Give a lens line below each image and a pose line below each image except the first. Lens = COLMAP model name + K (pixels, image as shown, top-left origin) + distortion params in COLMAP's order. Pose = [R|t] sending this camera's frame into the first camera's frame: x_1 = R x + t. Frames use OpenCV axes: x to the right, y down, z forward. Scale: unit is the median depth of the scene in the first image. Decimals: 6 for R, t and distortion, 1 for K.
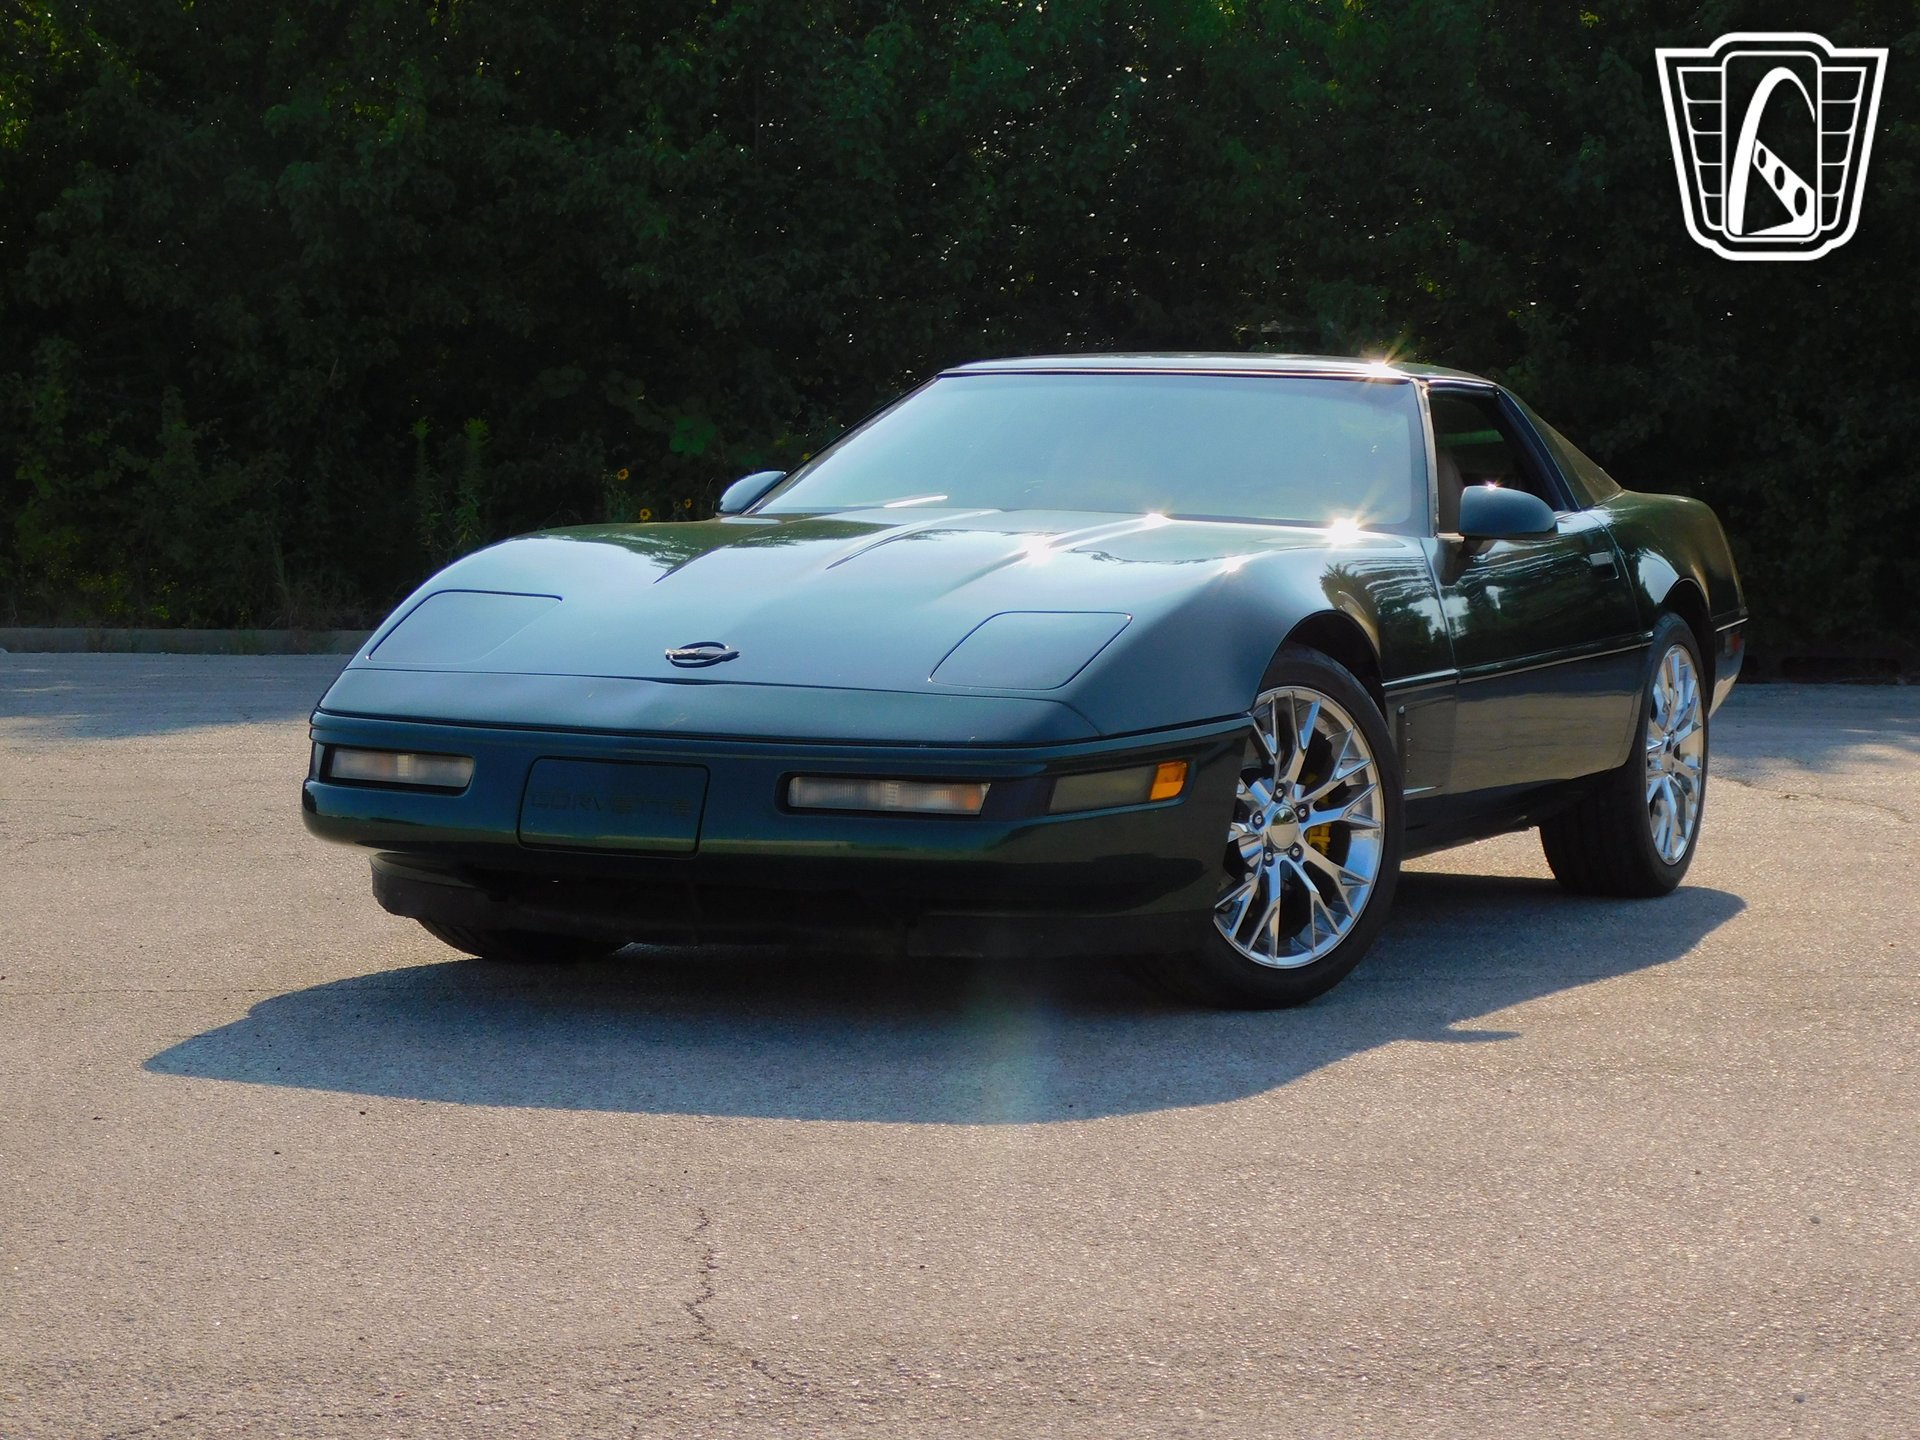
lens RADIAL K [[4512.3, 0, 960.0], [0, 4512.3, 720.0], [0, 0, 1]] dist [0.029058, -0.342107]
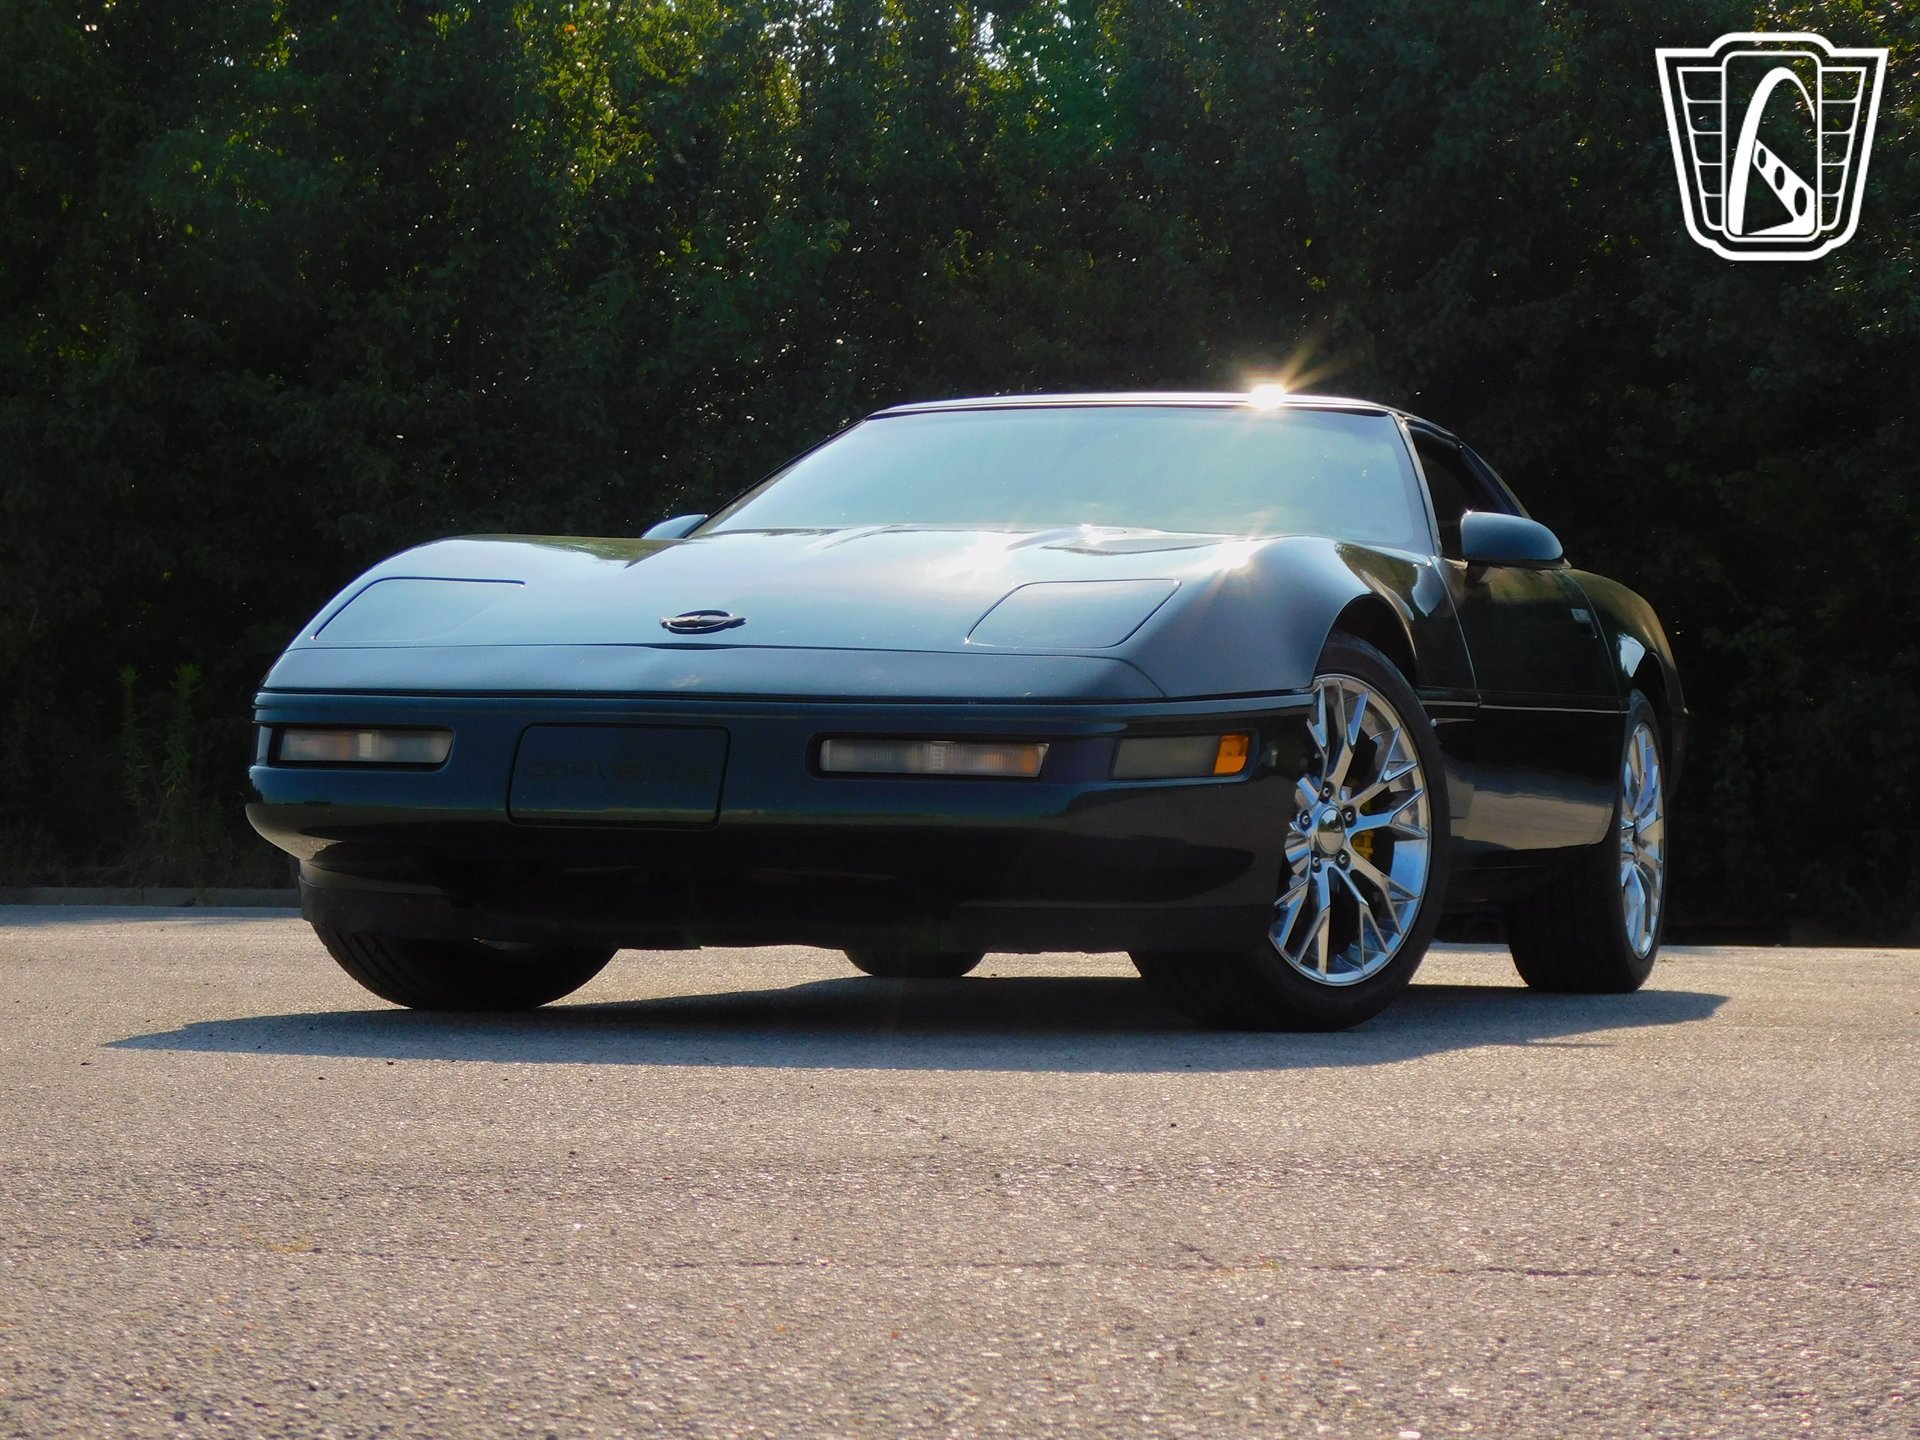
lens RADIAL K [[4512.3, 0, 960.0], [0, 4512.3, 720.0], [0, 0, 1]] dist [0.029058, -0.342107]
pose [[0.996297, 0.003880, 0.085896, -0.025448], [0.003268, 0.996551, -0.082923, 0.024248], [-0.085922, 0.082896, 0.992847, 0.033280]]
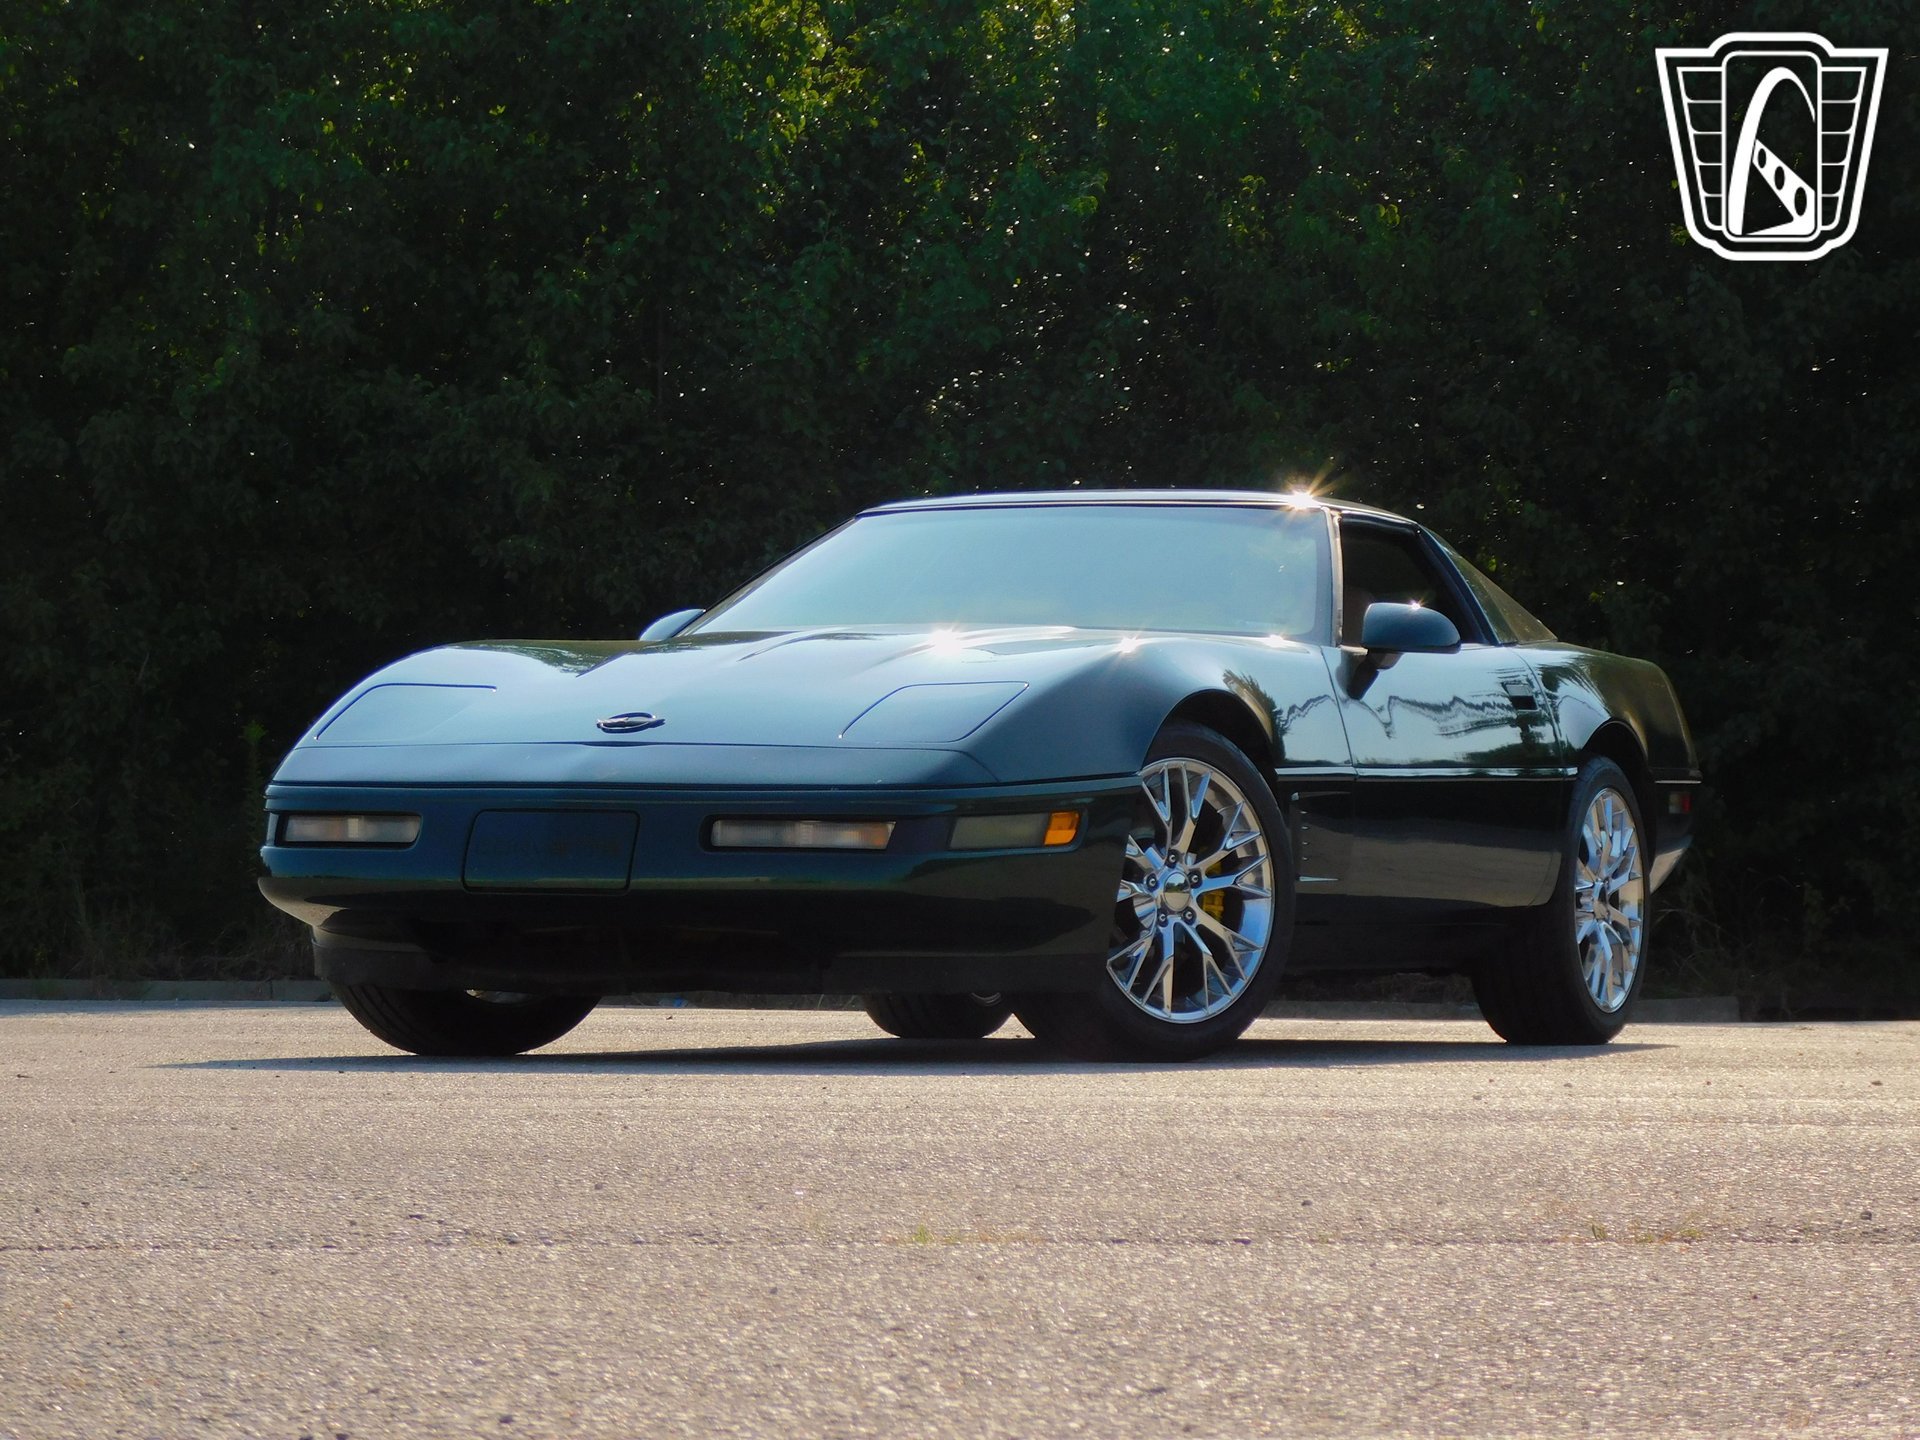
lens RADIAL K [[6447.1, 0, 960.0], [0, 6447.1, 720.0], [0, 0, 1]] dist [0.022724, -1.047138]
pose [[0.999963, -0.007911, 0.003266, 0.005079], [0.008171, 0.996000, -0.088984, 0.037507], [-0.002549, 0.089007, 0.996028, -0.163710]]
